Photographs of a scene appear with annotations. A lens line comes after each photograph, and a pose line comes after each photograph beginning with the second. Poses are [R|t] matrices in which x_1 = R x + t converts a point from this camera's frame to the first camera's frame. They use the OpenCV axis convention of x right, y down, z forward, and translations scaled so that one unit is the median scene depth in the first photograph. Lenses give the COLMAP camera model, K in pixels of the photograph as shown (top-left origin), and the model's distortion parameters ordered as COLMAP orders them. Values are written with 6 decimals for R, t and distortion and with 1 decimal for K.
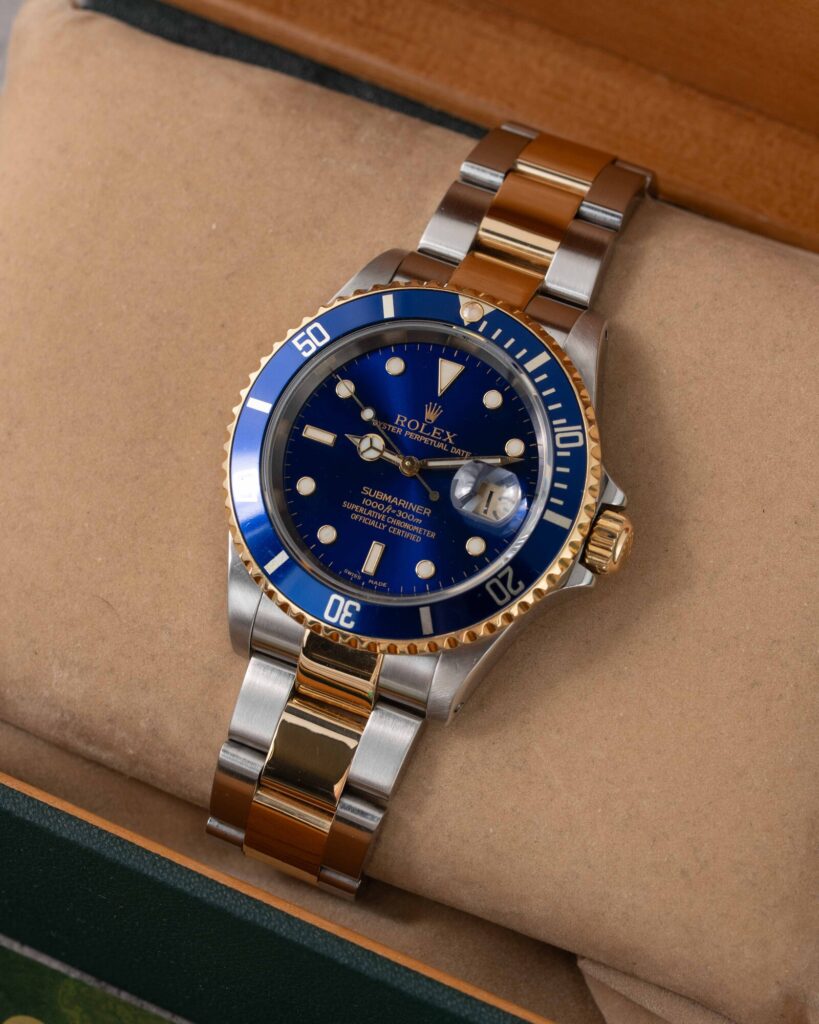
lens RADIAL K [[4540.4, 0, 409.5], [0, 4540.4, 512.0], [0, 0, 1]] dist [0.057277, 3.920689]
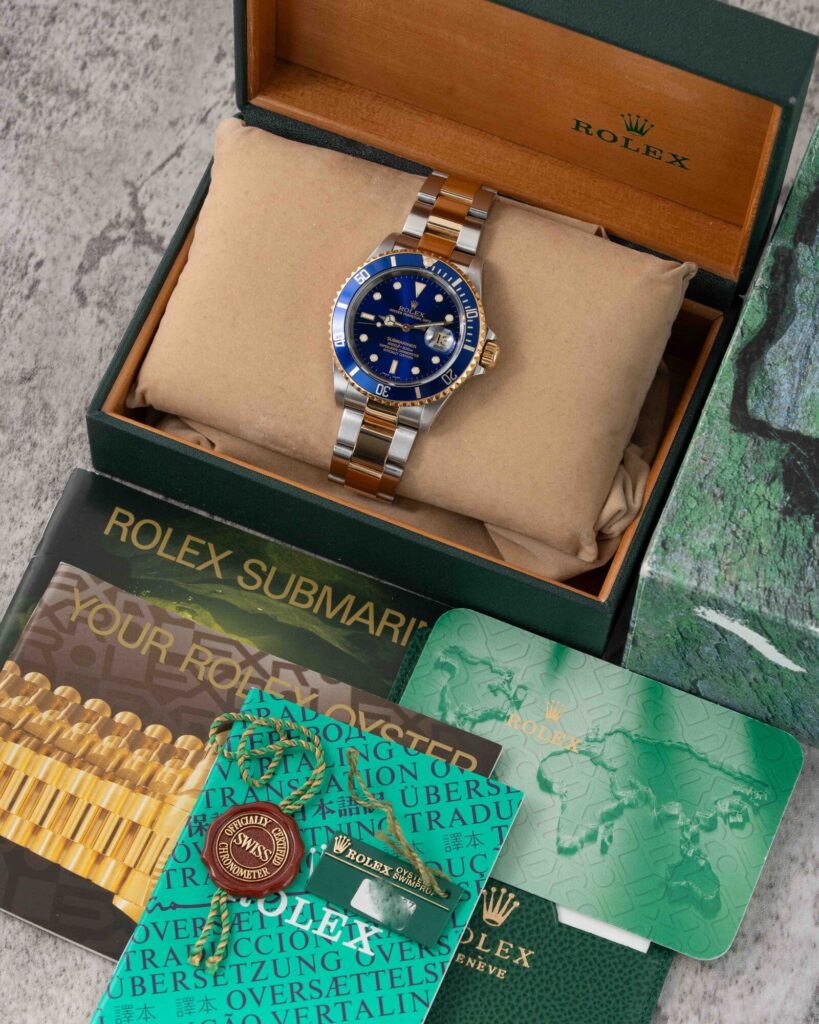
lens RADIAL K [[4540.4, 0, 409.5], [0, 4540.4, 512.0], [0, 0, 1]] dist [0.057277, 3.920689]
pose [[0.996783, -0.061735, 0.051118, -0.128283], [0.054293, 0.989221, 0.135991, -0.242371], [-0.058963, -0.132778, 0.989390, -1.412277]]
